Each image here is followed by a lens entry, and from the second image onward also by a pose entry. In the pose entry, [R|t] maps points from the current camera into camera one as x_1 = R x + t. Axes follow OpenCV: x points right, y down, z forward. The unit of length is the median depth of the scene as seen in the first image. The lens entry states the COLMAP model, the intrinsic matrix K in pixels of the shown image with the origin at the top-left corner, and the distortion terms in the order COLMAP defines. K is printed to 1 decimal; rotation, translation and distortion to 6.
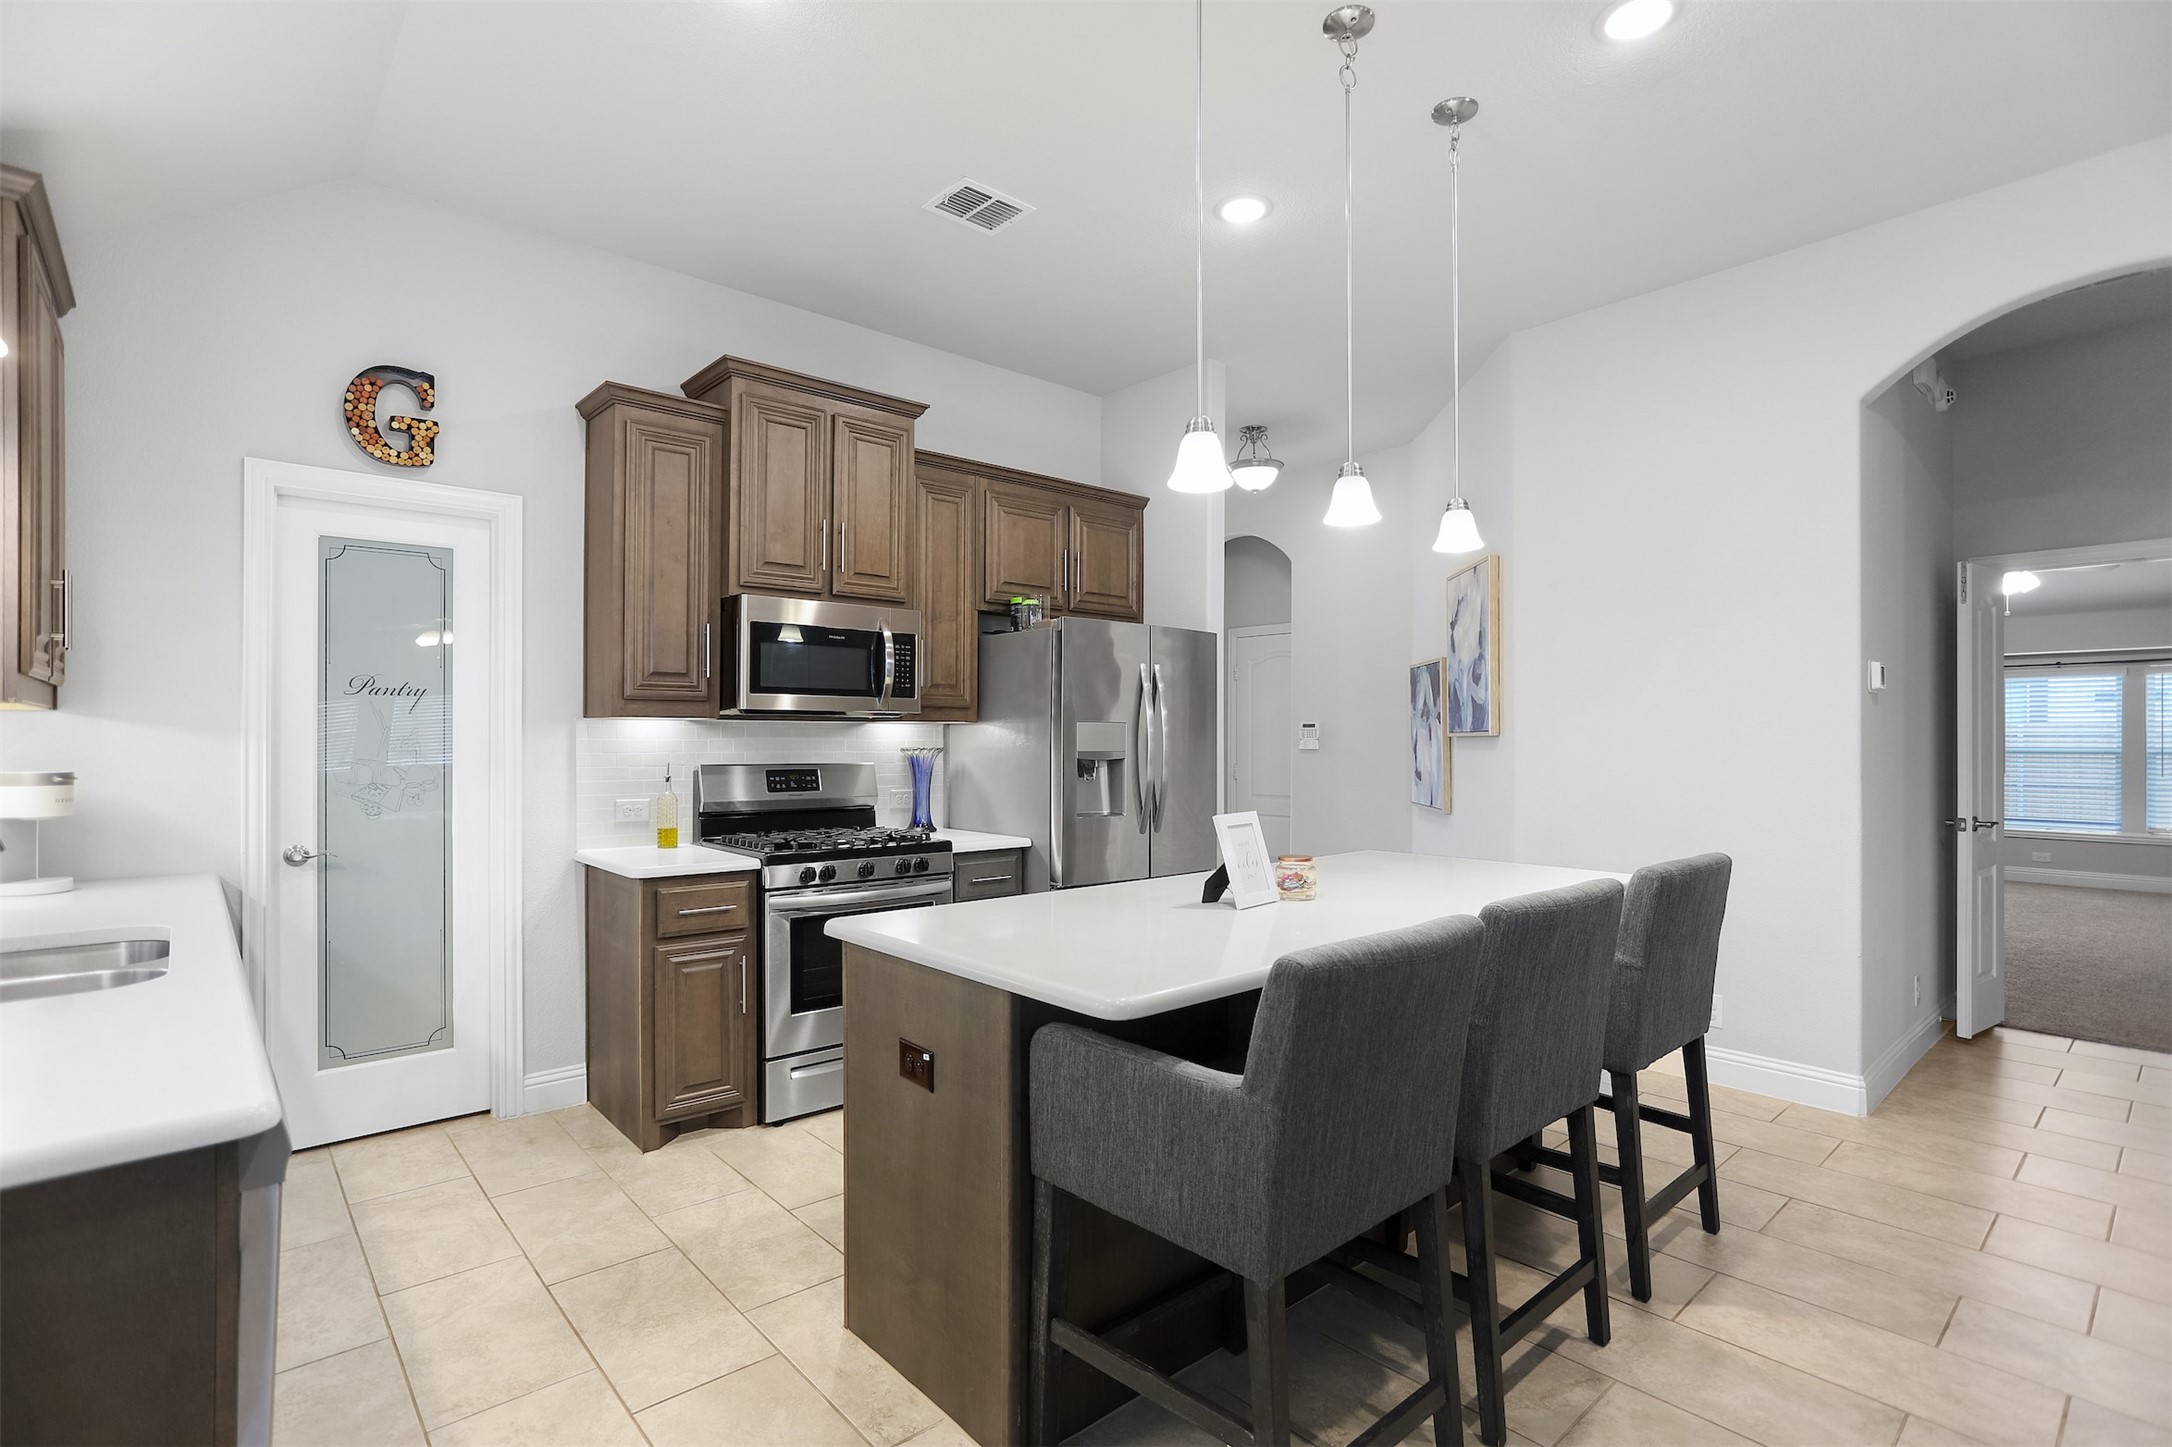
lens RADIAL K [[1035.0, 0, 1086.0], [0, 1035.0, 723.5], [0, 0, 1]] dist [-0.004164, -0.000635]
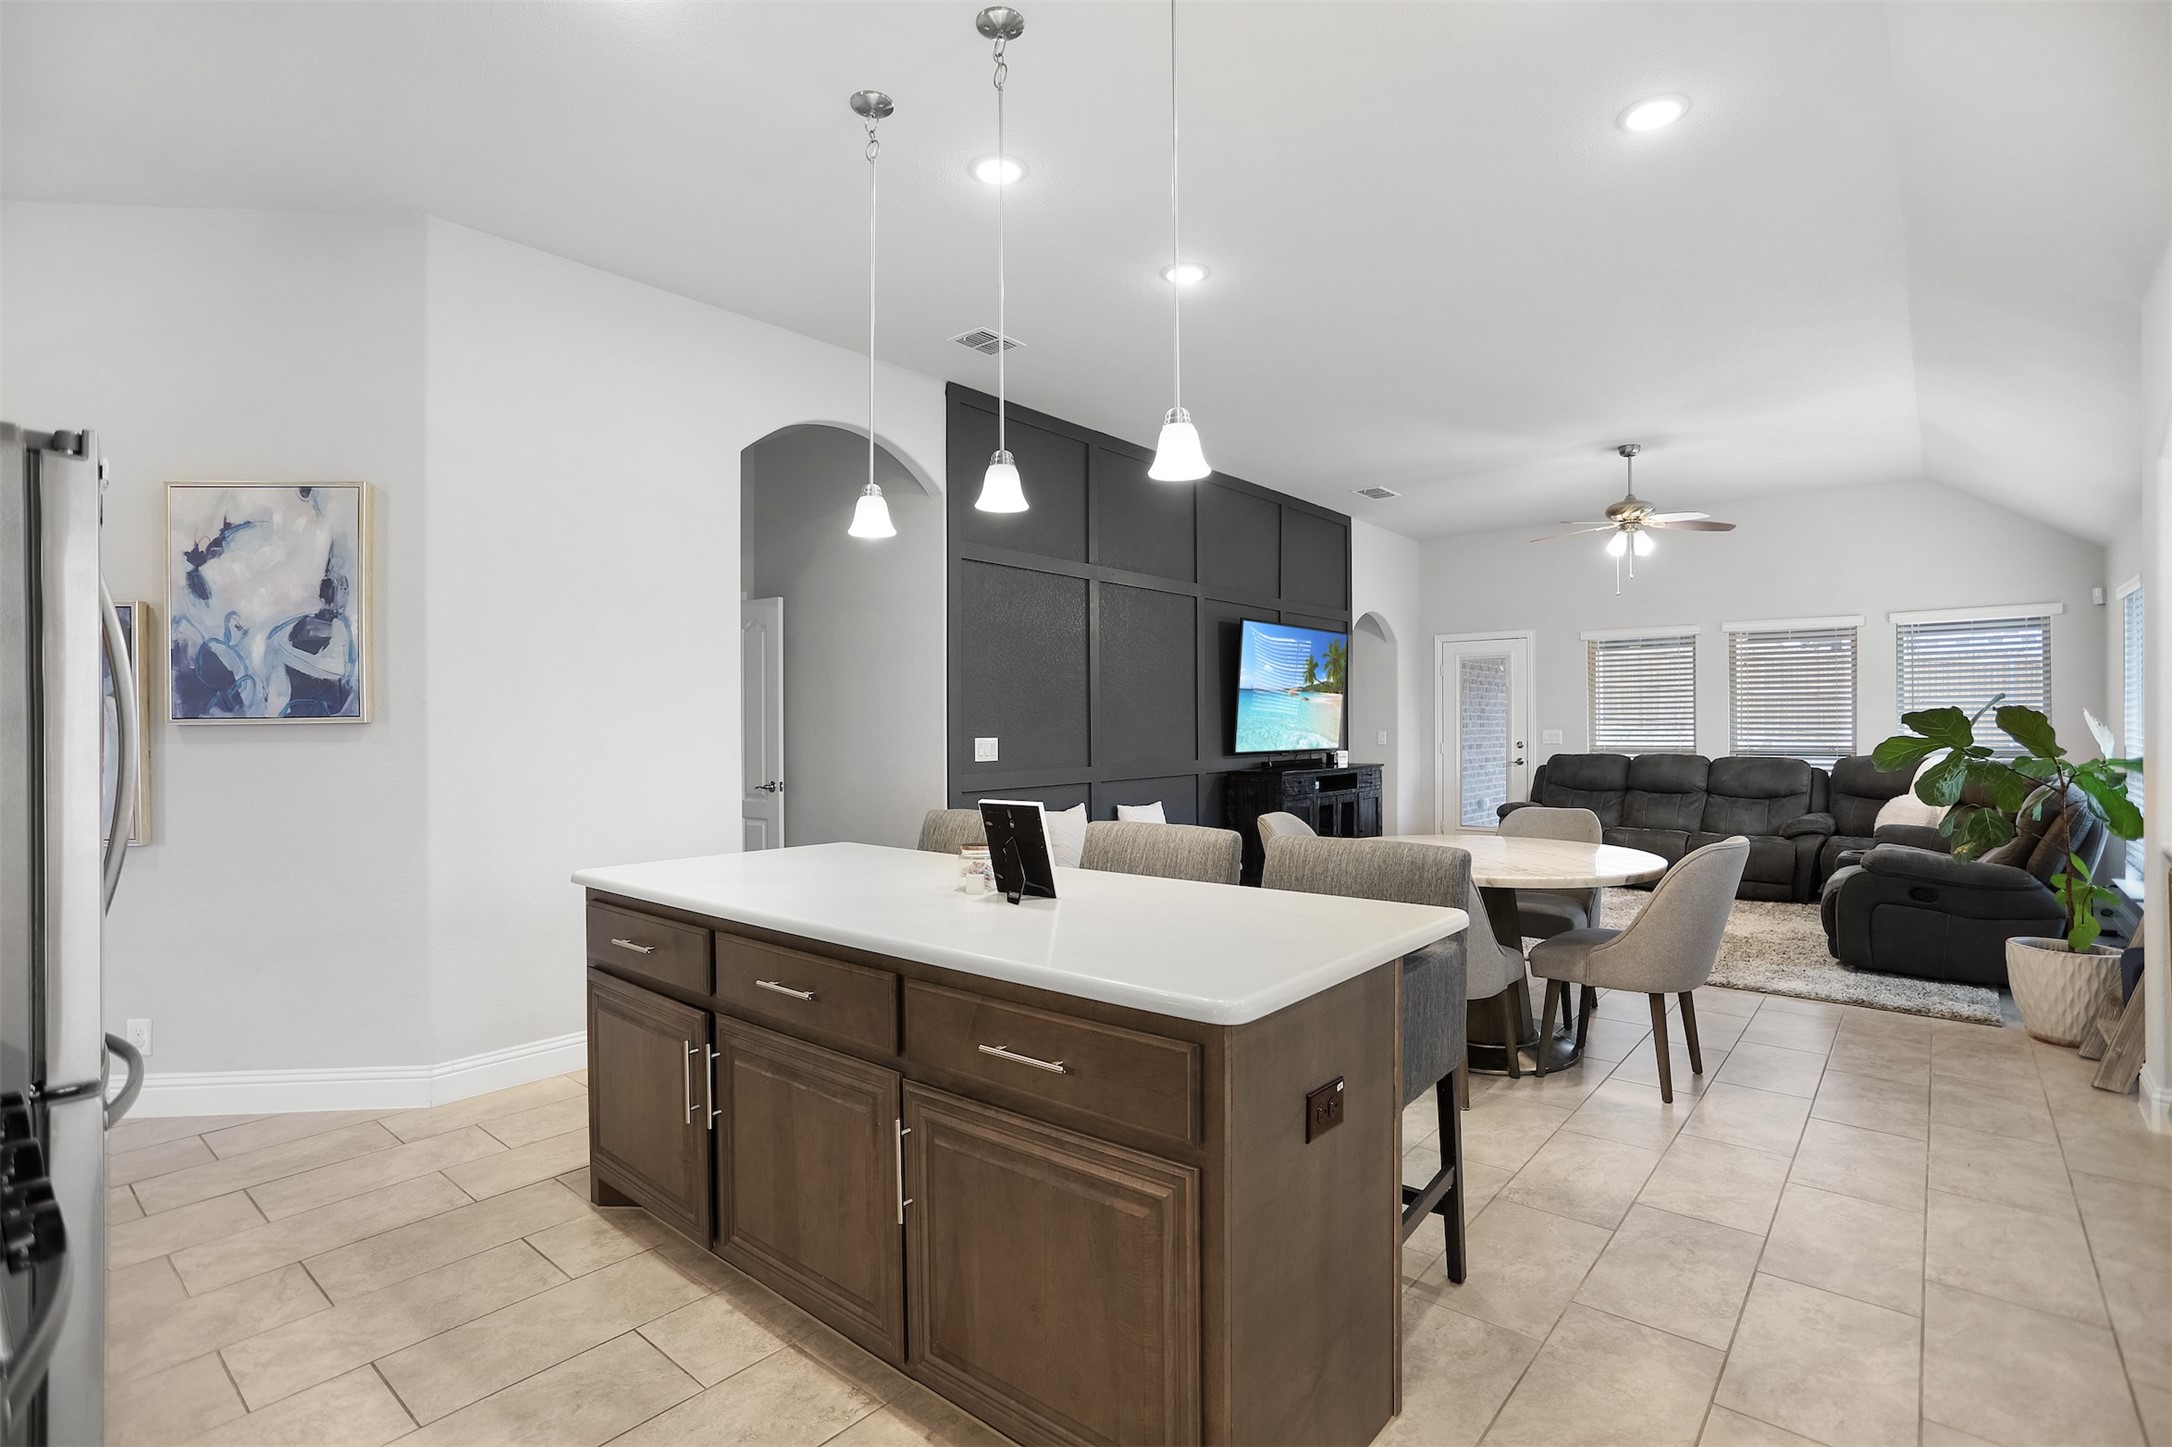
lens RADIAL K [[1035.1, 0, 1056.8], [0, 1035.1, 728.4], [0, 0, 1]] dist [-0.048948, 0.026919]
pose [[-0.150448, 0.001529, 0.988617, -0.473344], [-0.006526, 0.999975, -0.002540, 0.016885], [-0.988596, -0.006834, -0.150434, 0.695832]]
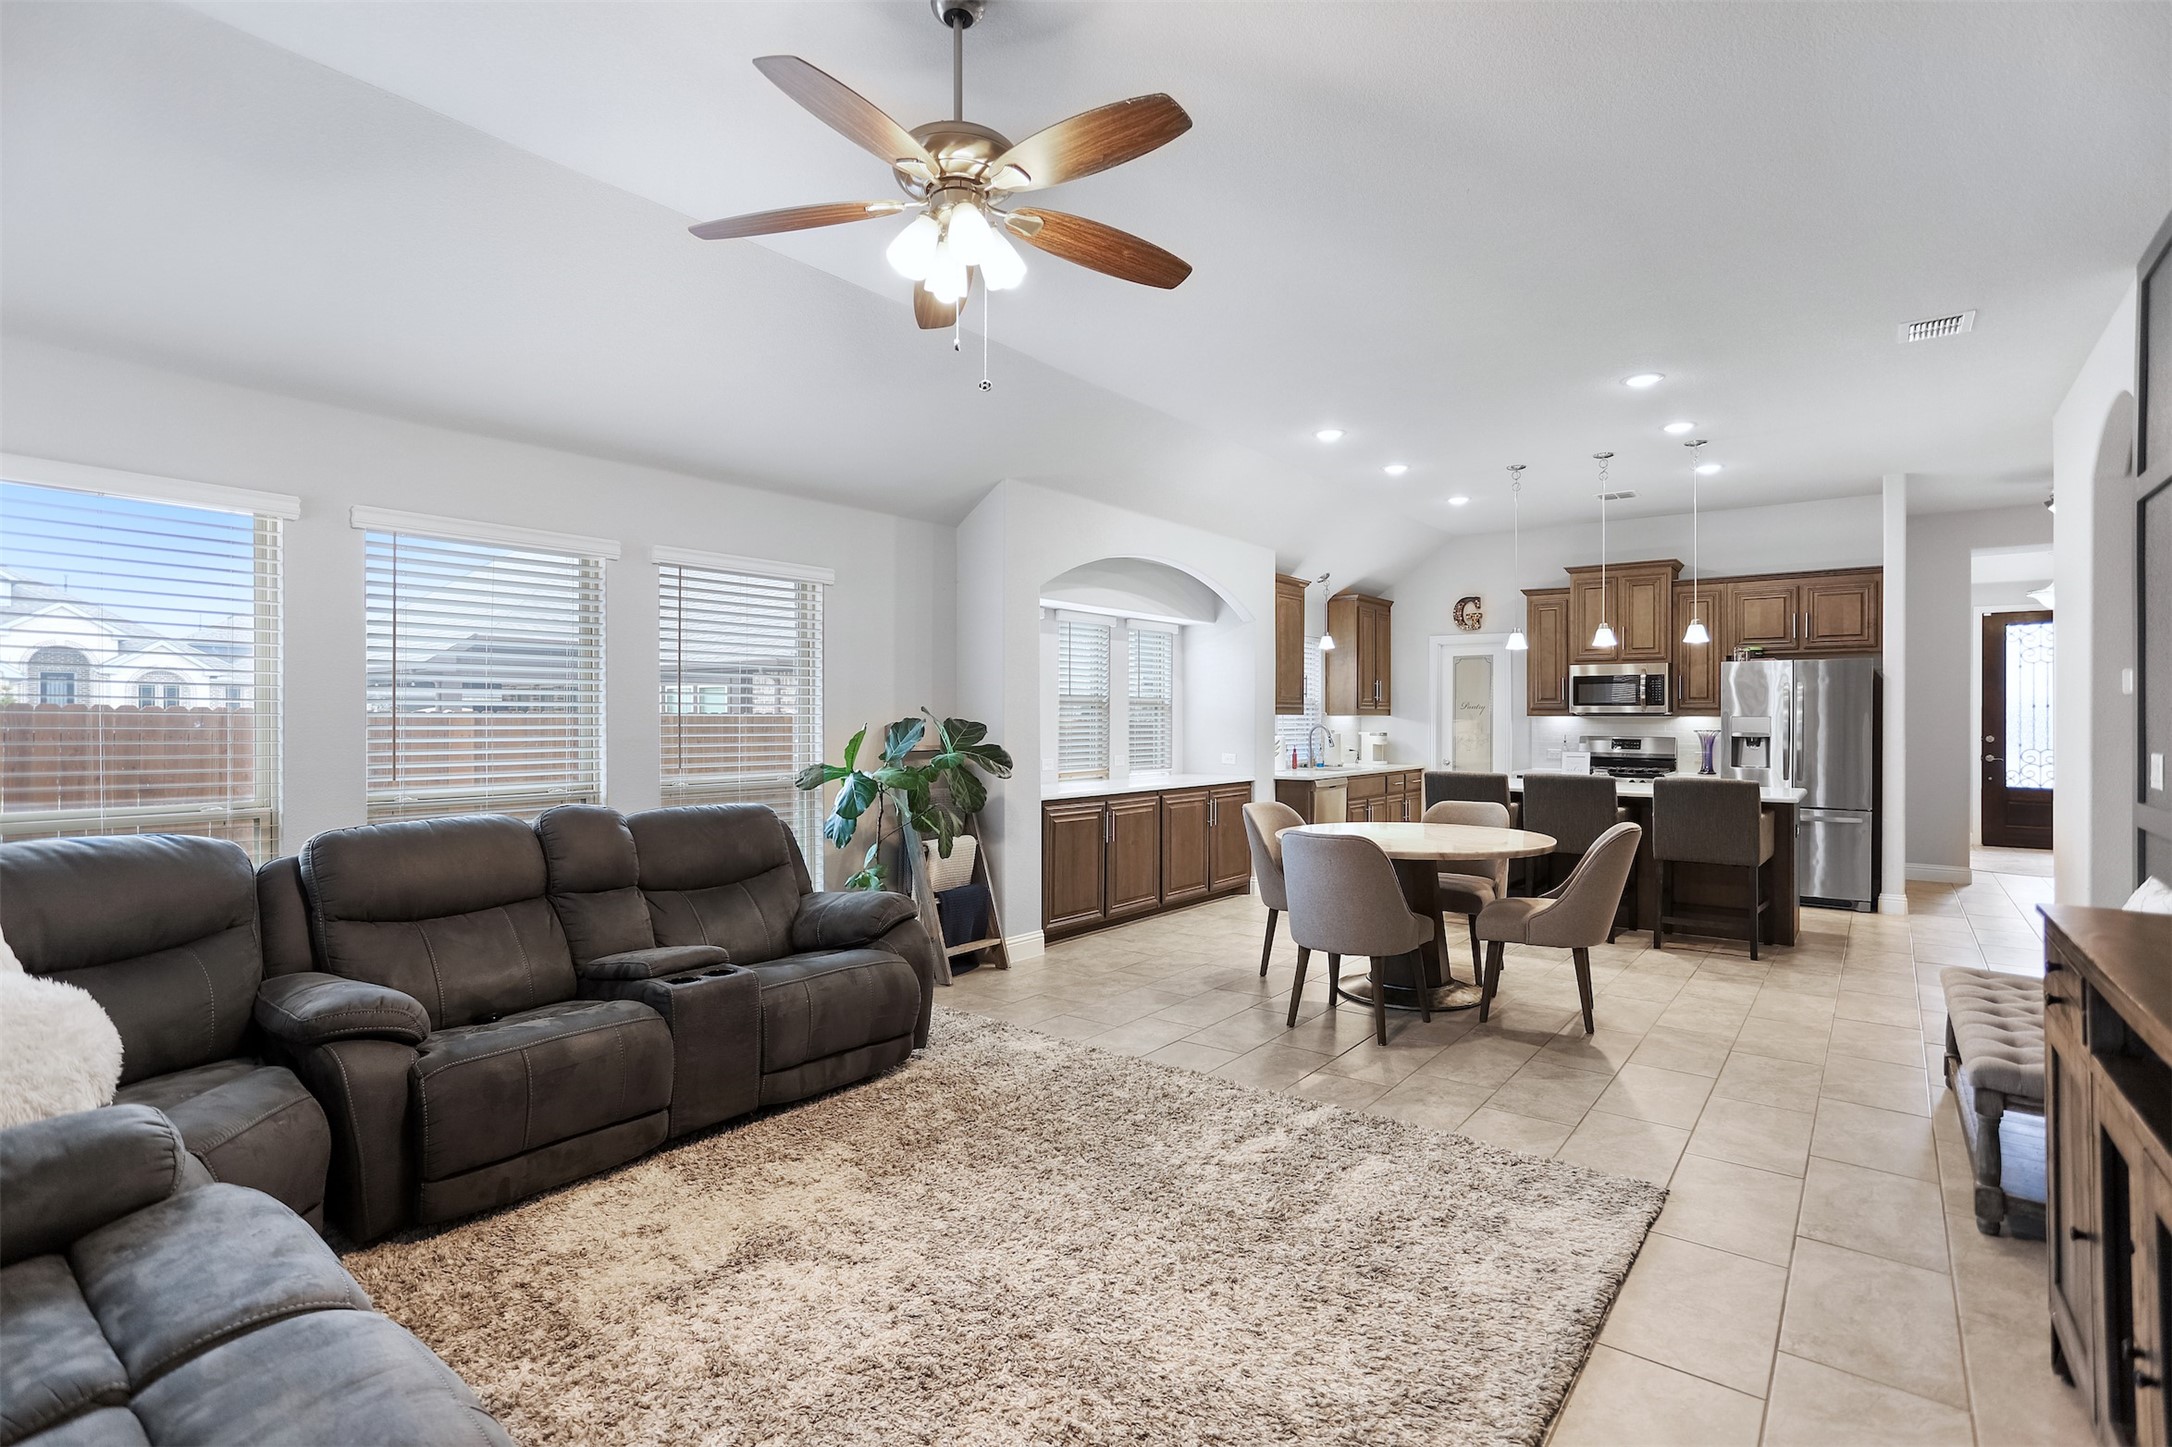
lens RADIAL K [[1035.0, 0, 1086.0], [0, 1035.0, 723.5], [0, 0, 1]] dist [-0.004164, -0.000635]
pose [[0.190875, 0.006595, -0.981592, 1.626302], [0.008553, 0.999928, 0.008382, -0.015963], [0.981577, -0.009995, 0.190804, -0.512406]]
